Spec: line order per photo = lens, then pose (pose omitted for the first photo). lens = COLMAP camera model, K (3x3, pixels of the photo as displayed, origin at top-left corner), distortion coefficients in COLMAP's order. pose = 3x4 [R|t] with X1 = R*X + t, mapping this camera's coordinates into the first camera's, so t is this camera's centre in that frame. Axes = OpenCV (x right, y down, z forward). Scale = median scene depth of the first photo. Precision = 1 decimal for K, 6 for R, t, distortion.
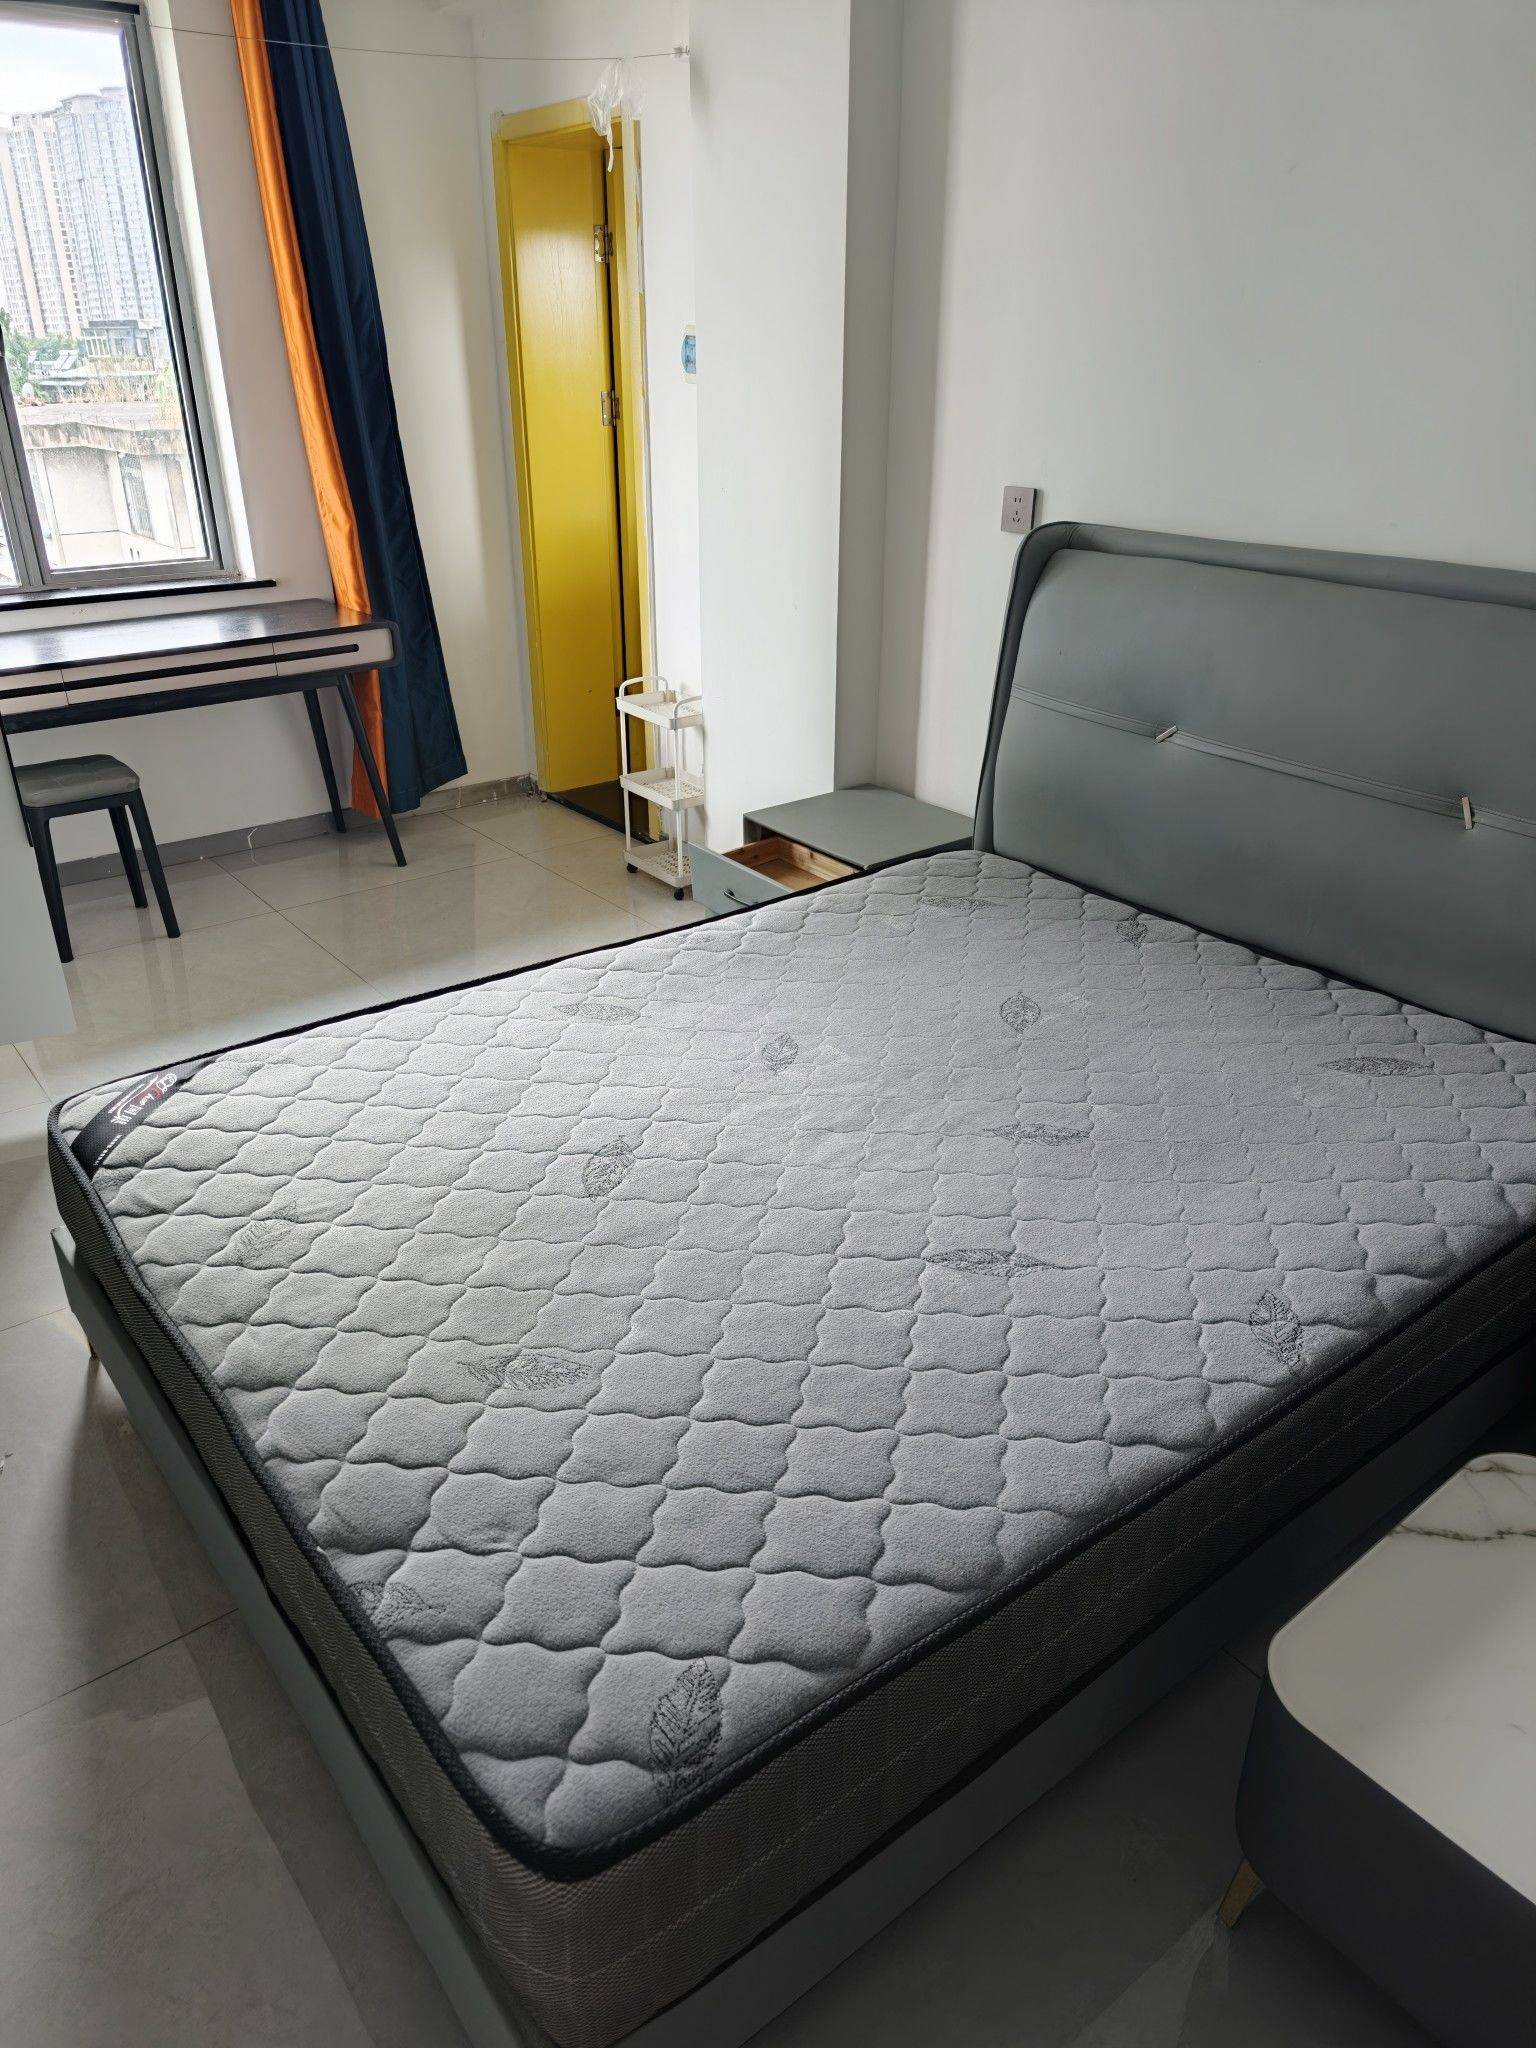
lens RADIAL K [[1336.7, 0, 768.0], [0, 1336.7, 1024.0], [0, 0, 1]] dist [0.027695, -0.044654]
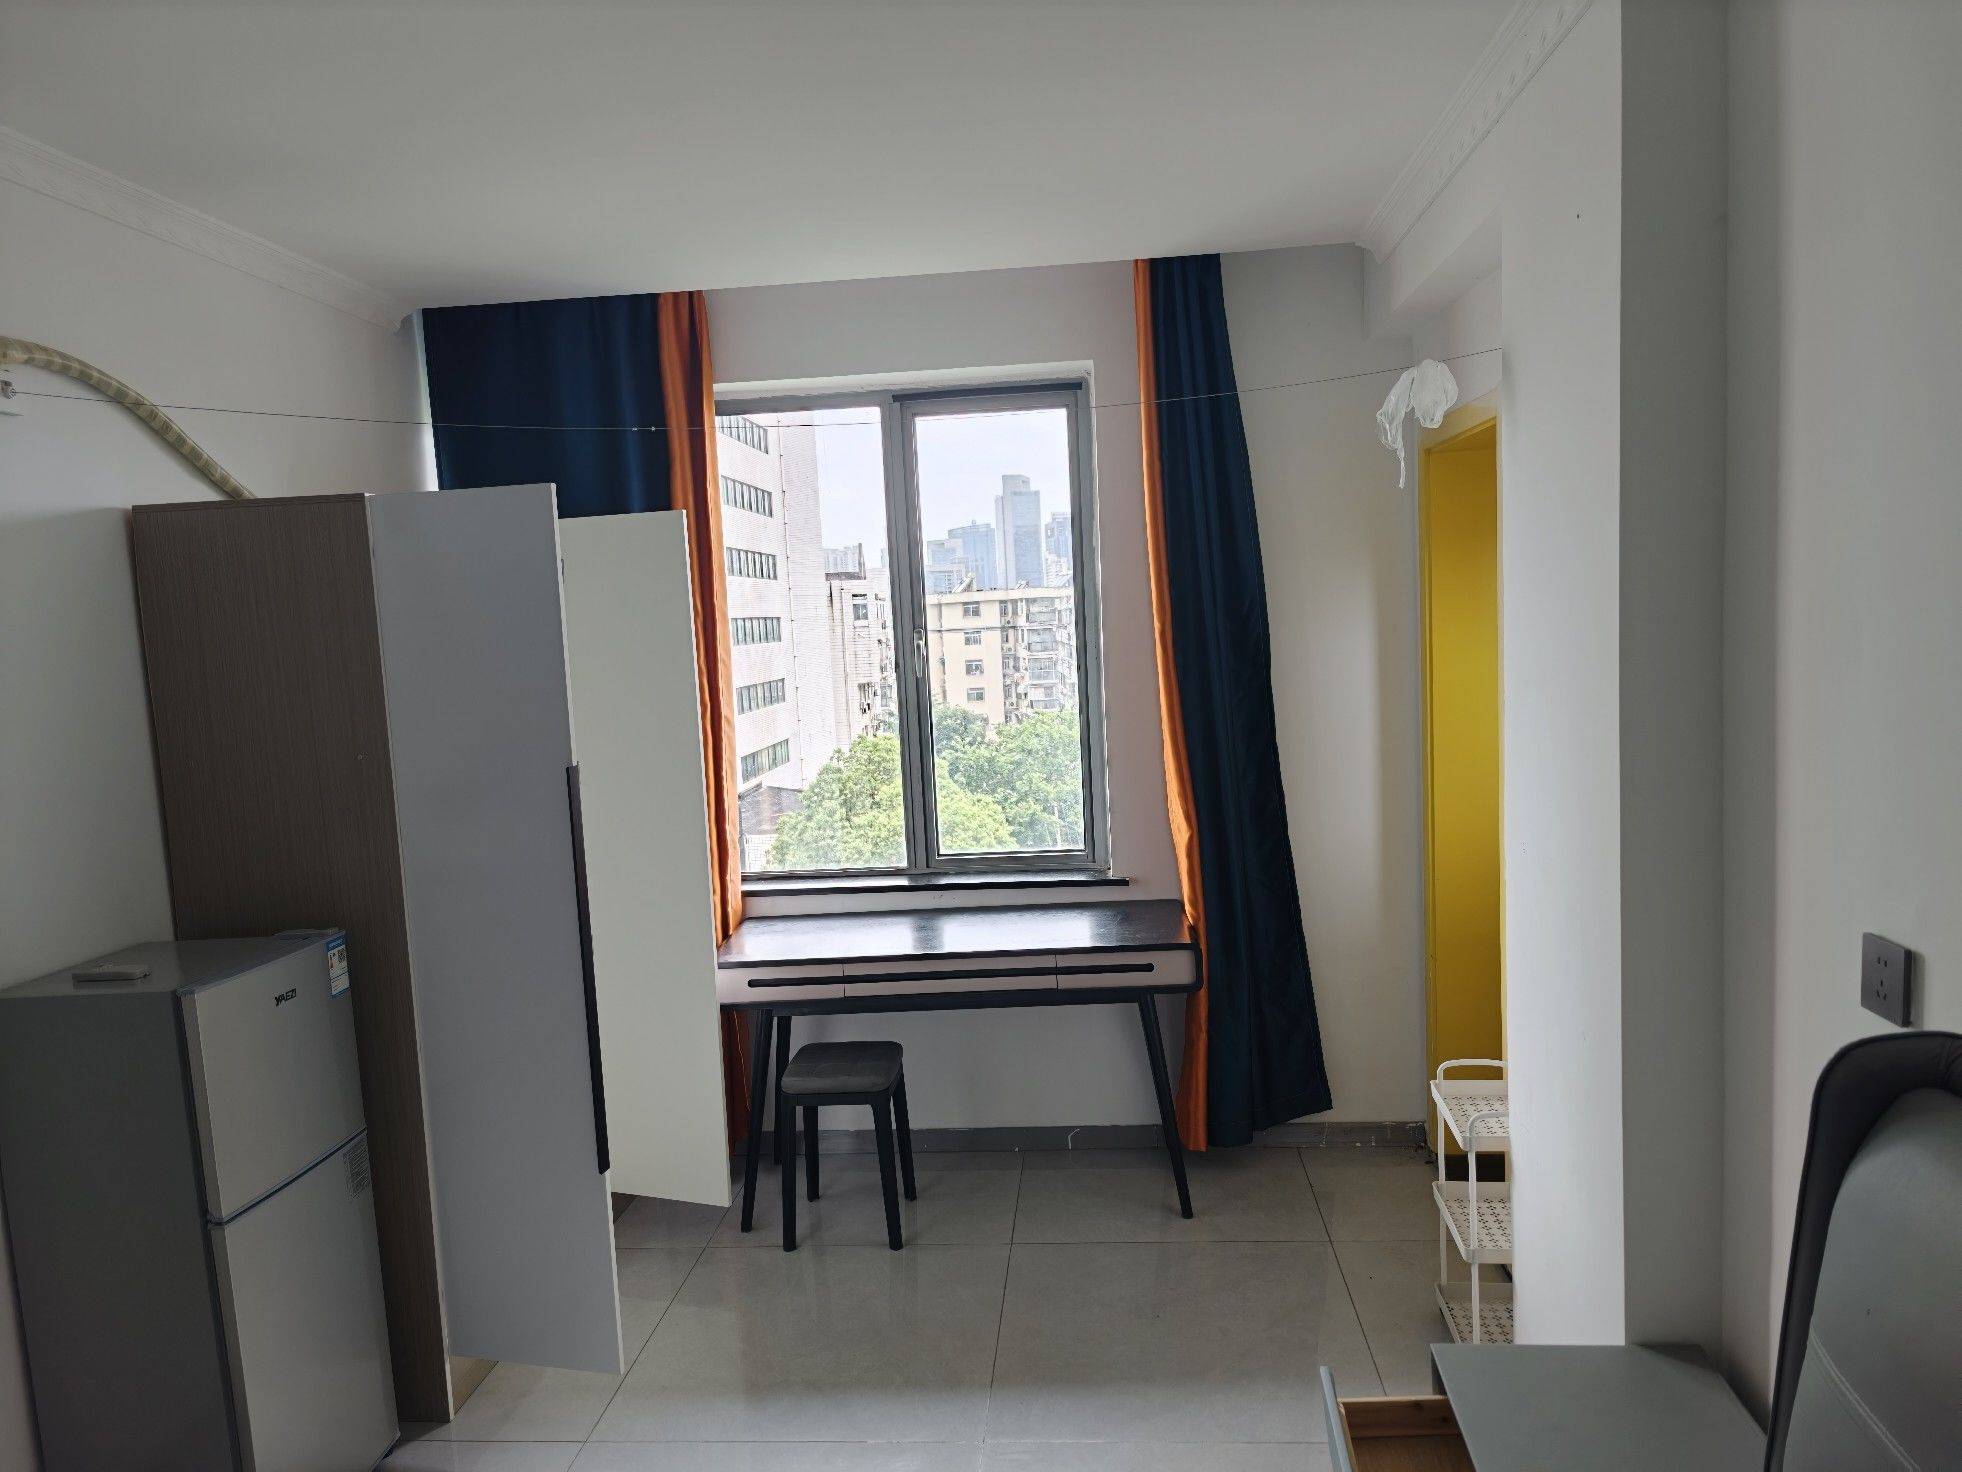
lens RADIAL K [[1280.6, 0, 981.0], [0, 1280.6, 736.0], [0, 0, 1]] dist [0.027695, -0.044654]
pose [[0.730986, 0.022075, -0.682036, 0.189667], [-0.261801, 0.932067, -0.250423, -0.176442], [0.630175, 0.361613, 0.687107, 0.274867]]
